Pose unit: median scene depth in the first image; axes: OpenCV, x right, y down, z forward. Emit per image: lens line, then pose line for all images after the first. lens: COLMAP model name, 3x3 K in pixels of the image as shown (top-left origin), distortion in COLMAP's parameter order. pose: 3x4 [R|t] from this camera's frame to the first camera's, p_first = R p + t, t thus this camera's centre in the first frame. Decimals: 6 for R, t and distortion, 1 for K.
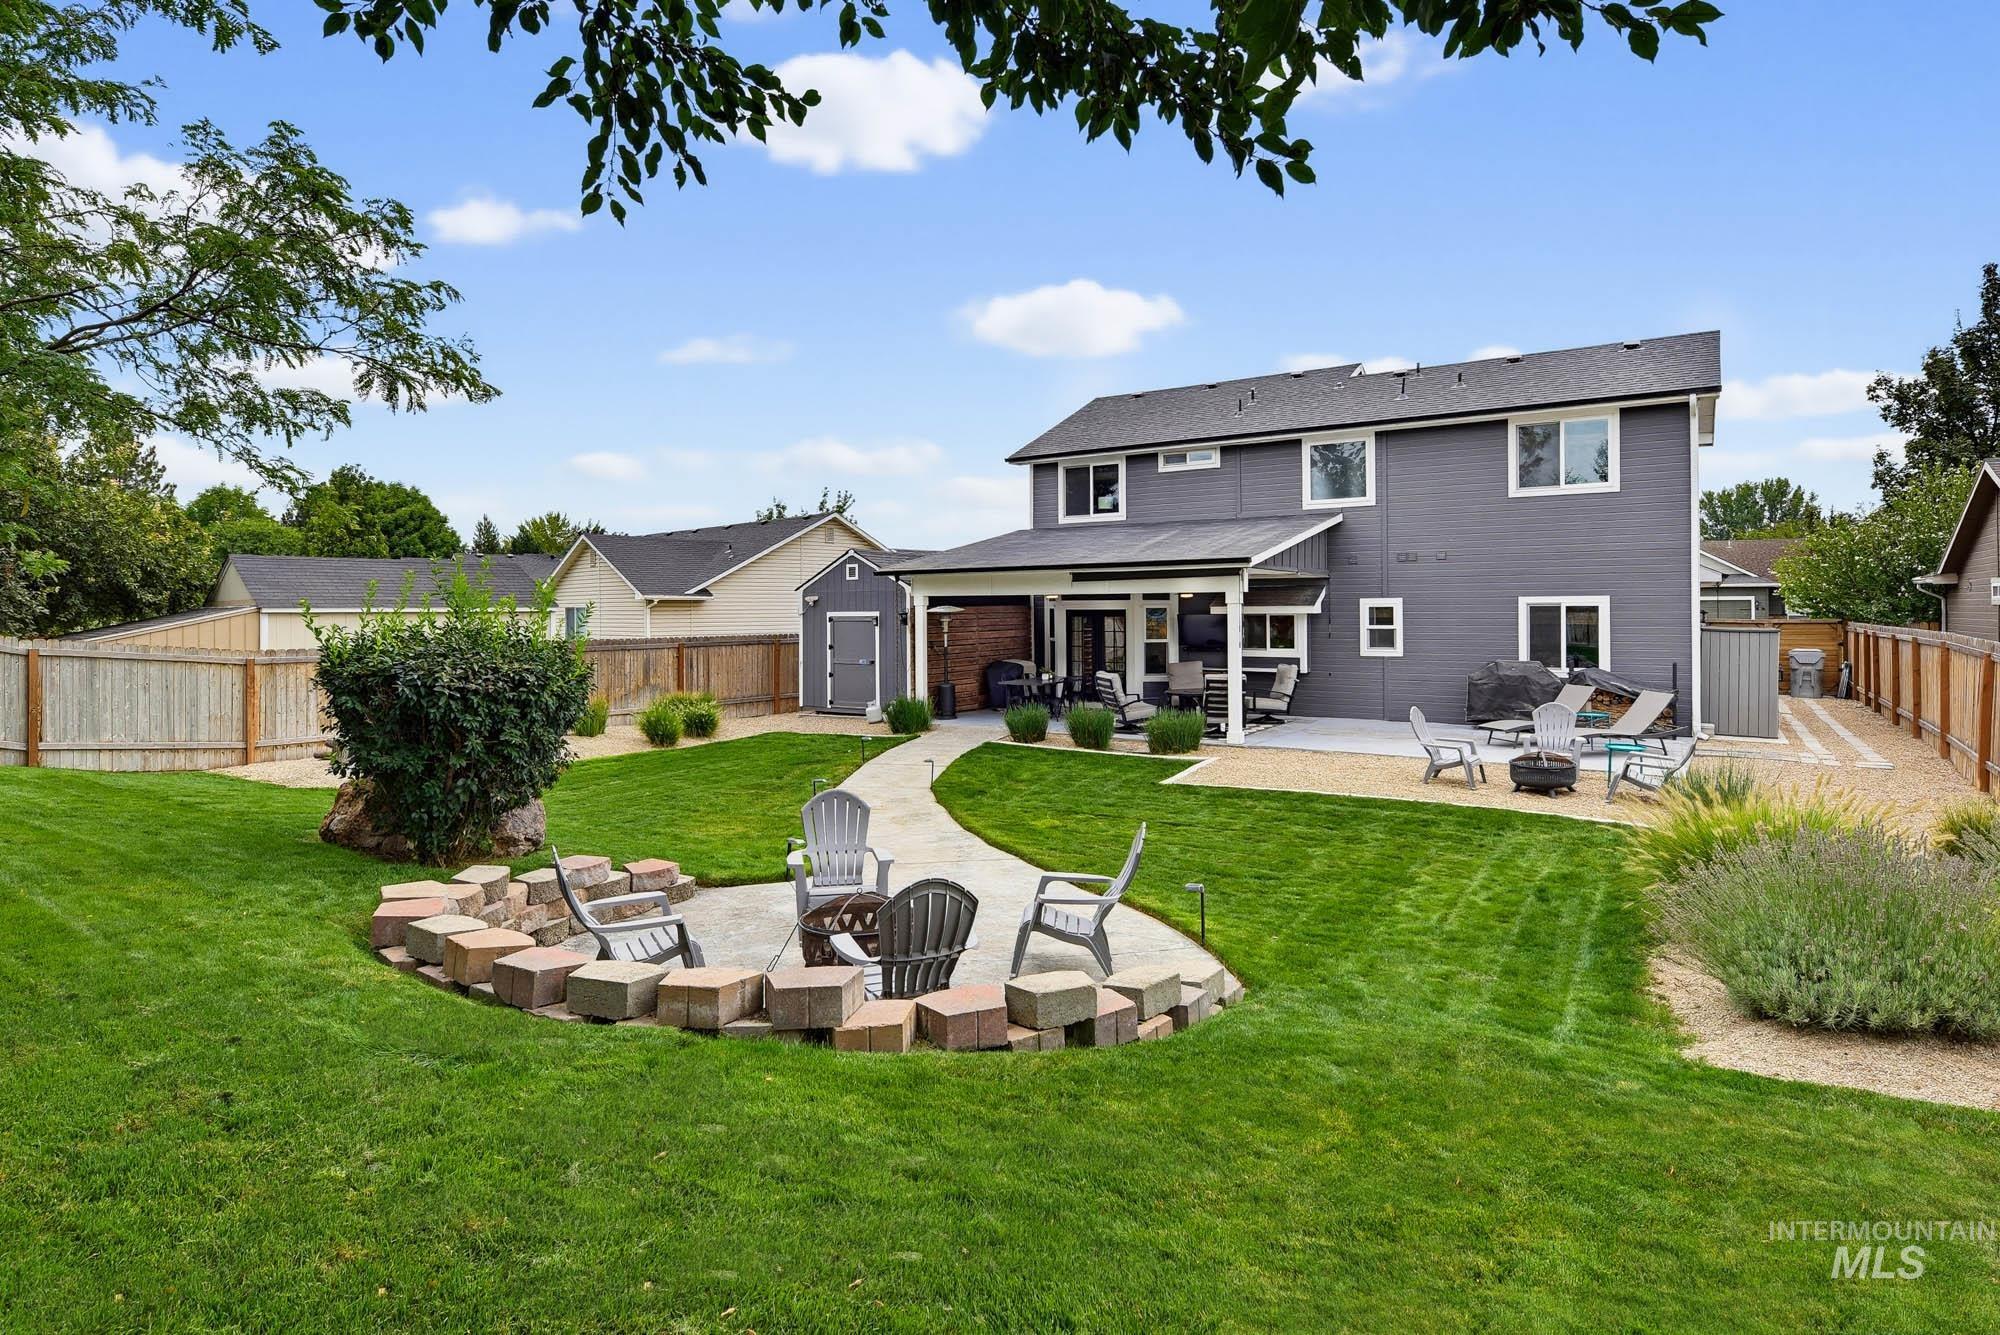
lens RADIAL K [[996.1, 0, 1030.4], [0, 996.1, 613.9], [0, 0, 1]] dist [0.015437, 0.000497]
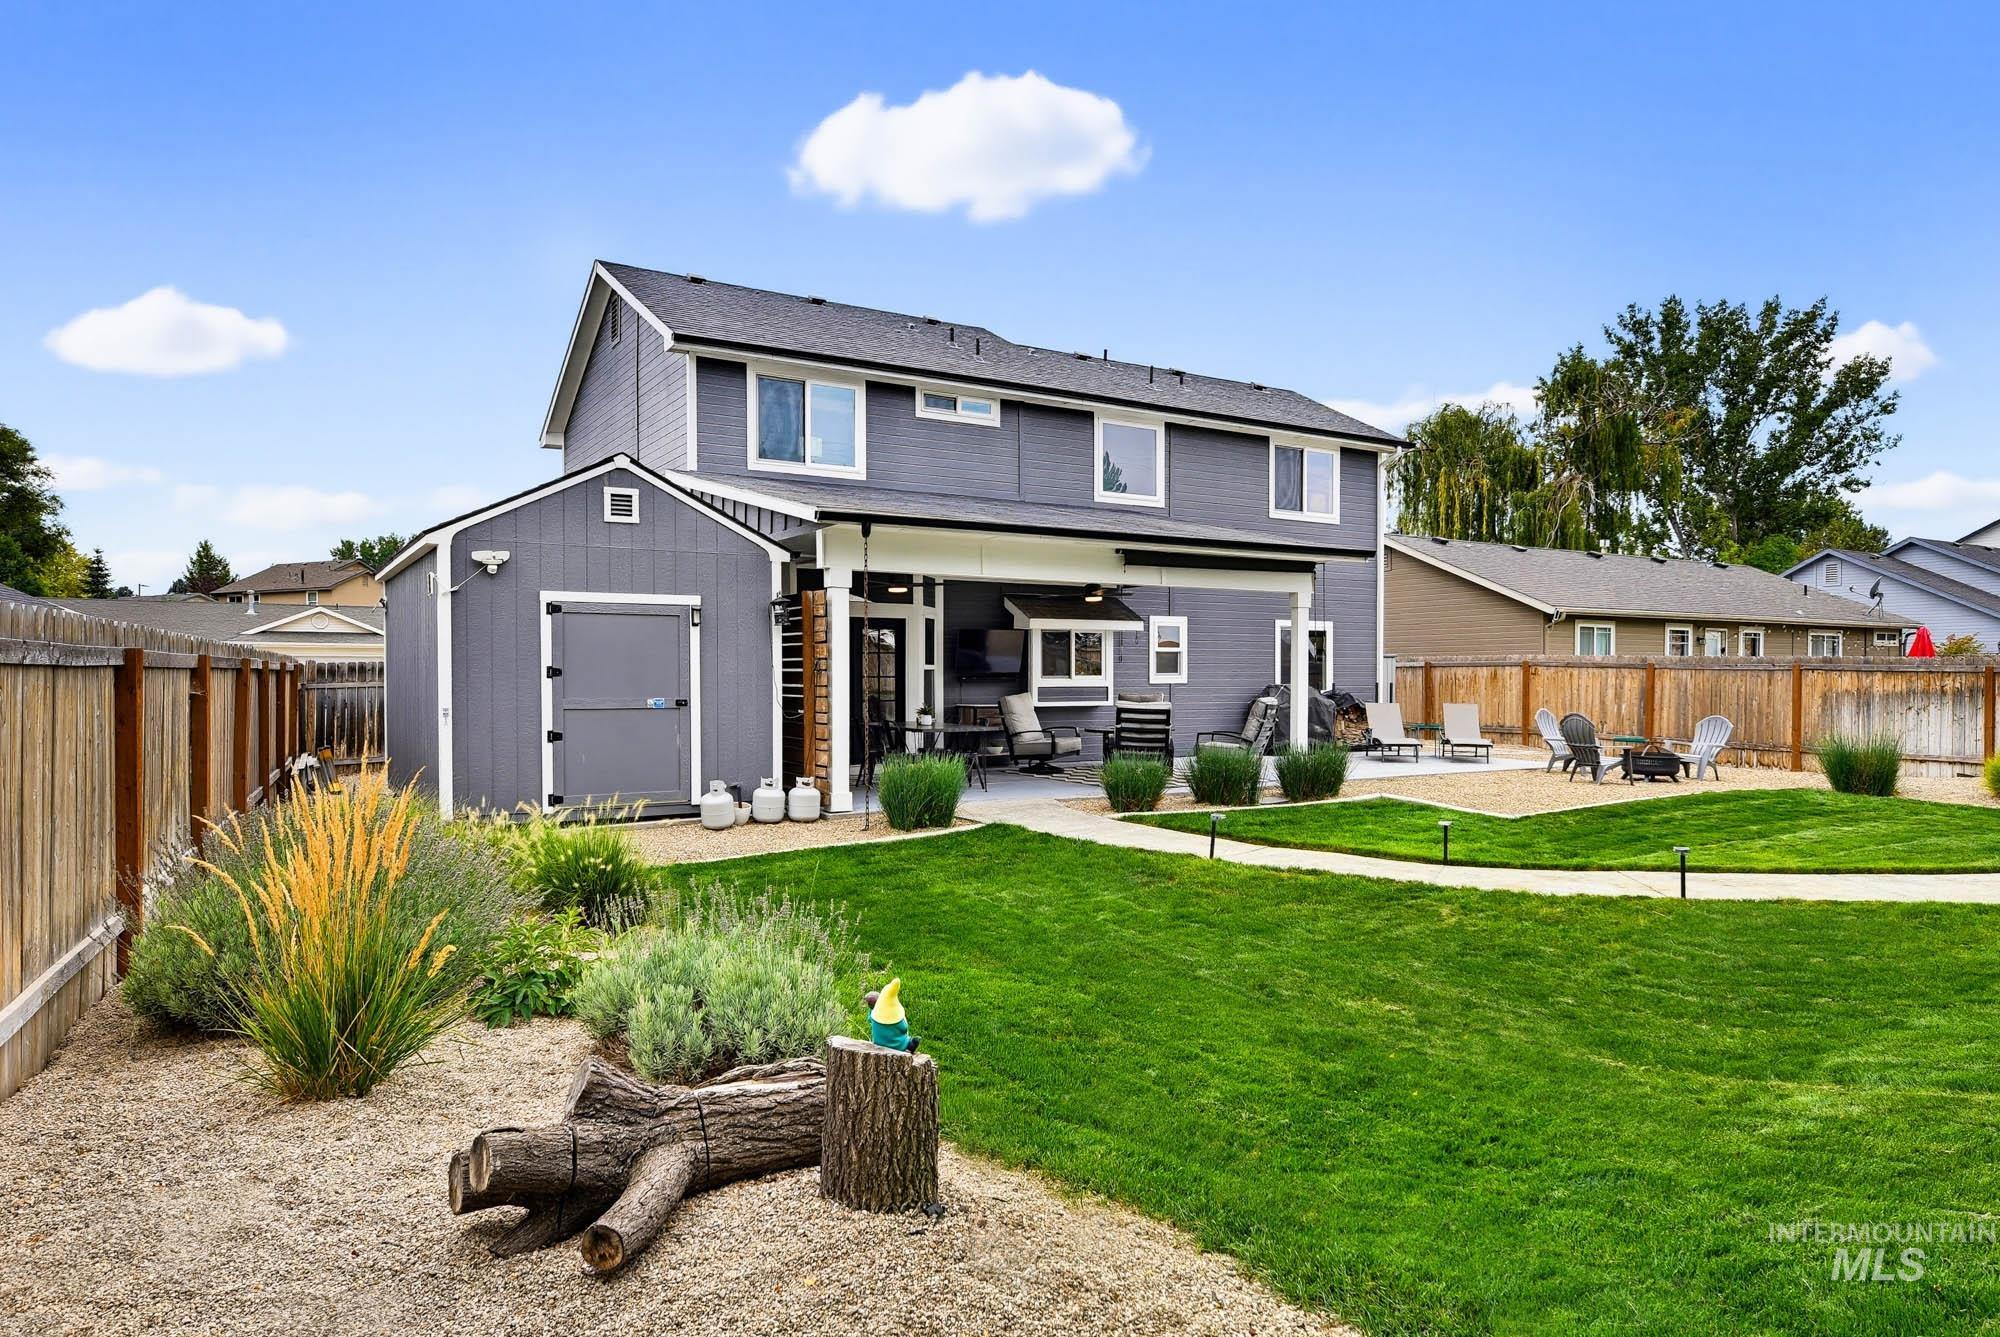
lens RADIAL K [[1229.9, 0, 1005.1], [0, 1229.9, 671.4], [0, 0, 1]] dist [0.006386, 0.001530]
pose [[0.441784, 0.008903, 0.897077, -0.665887], [0.000280, 0.999949, -0.010062, 0.042900], [-0.897121, 0.004697, 0.441760, 0.661294]]
